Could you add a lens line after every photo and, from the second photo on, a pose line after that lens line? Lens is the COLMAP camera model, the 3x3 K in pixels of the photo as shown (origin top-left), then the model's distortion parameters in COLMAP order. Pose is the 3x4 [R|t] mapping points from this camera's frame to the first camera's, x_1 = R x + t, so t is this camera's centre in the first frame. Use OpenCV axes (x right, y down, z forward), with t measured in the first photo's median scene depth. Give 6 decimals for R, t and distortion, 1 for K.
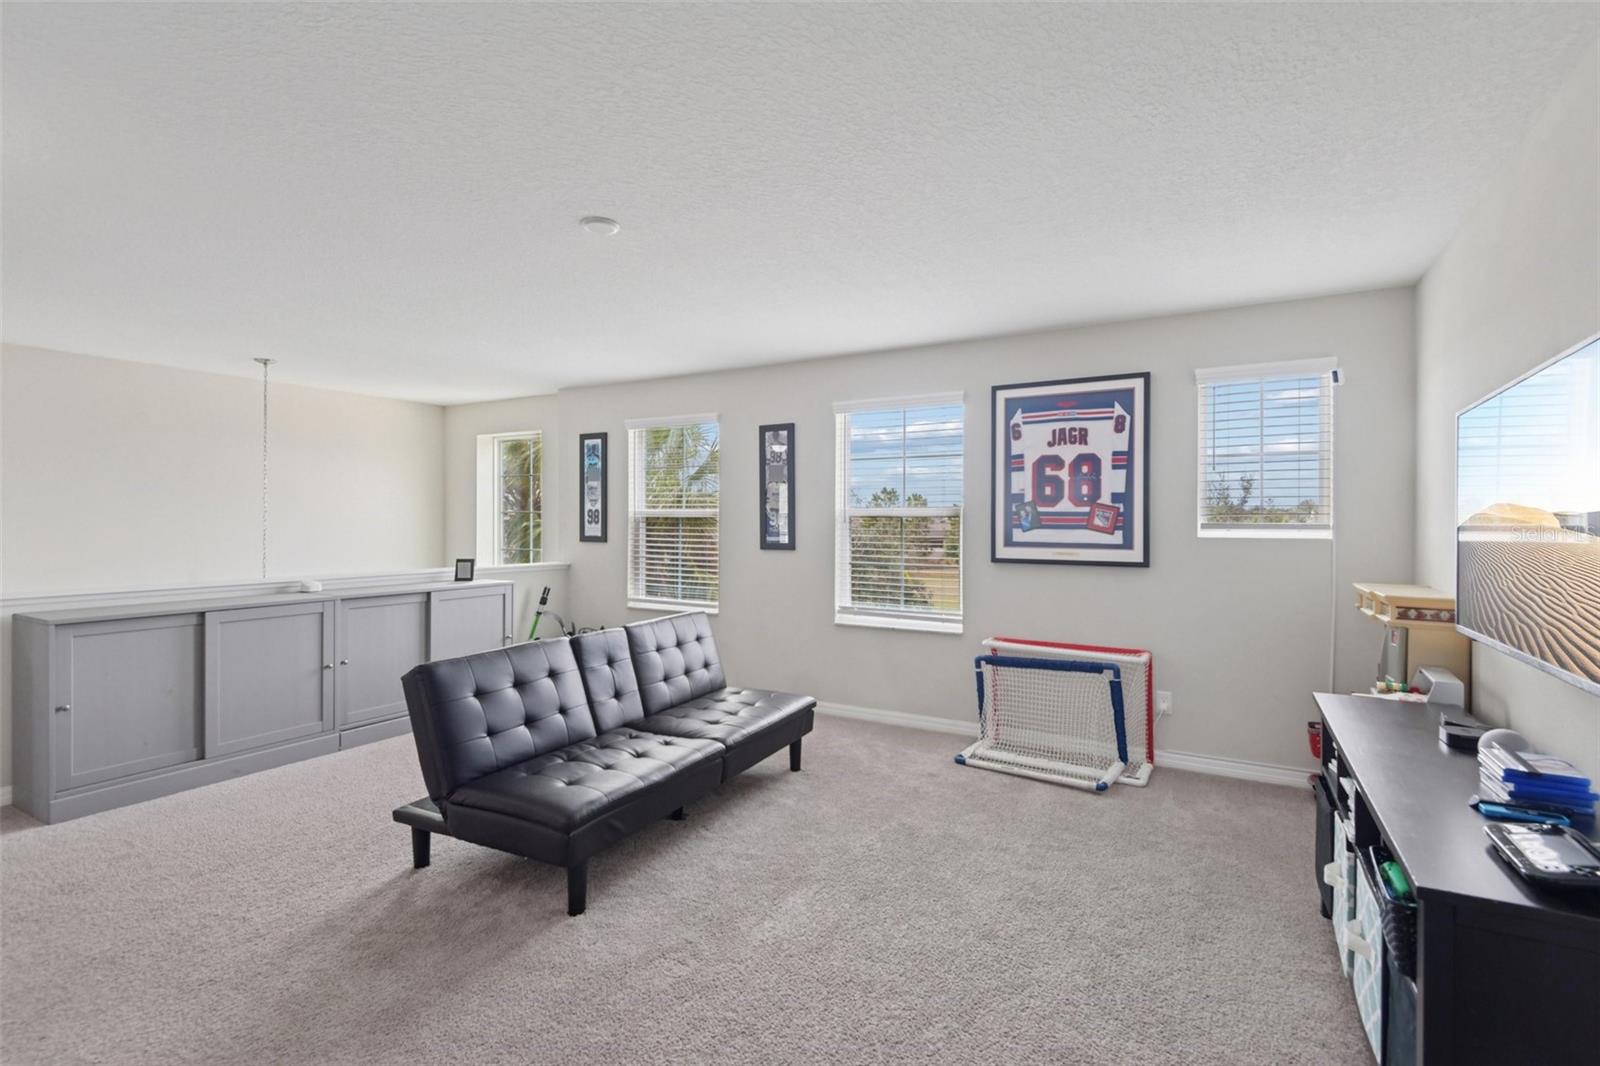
lens RADIAL K [[737.4, 0, 806.6], [0, 737.4, 530.9], [0, 0, 1]] dist [0.005200, -0.000055]
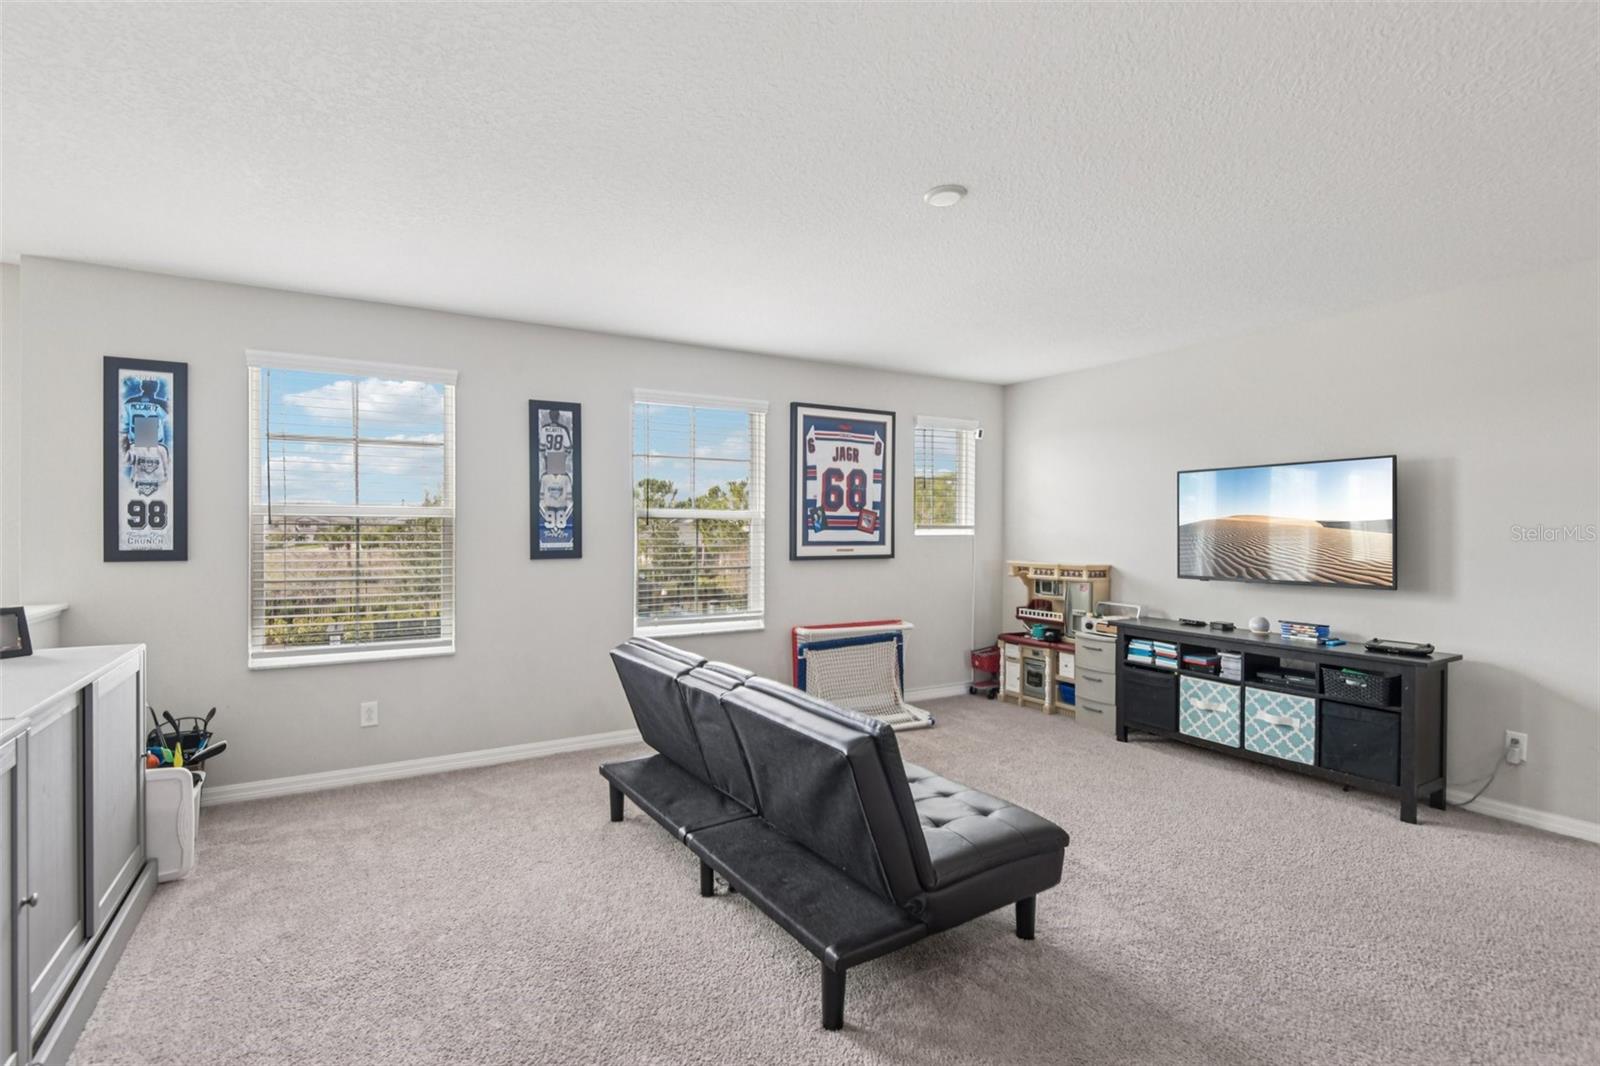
lens RADIAL K [[748.0, 0, 802.0], [0, 748.0, 529.9], [0, 0, 1]] dist [0.001906, -0.000558]
pose [[0.494978, -0.013492, 0.868801, -0.746456], [0.003754, 0.999903, 0.013390, -0.018932], [-0.868897, -0.003366, 0.494981, 0.441780]]
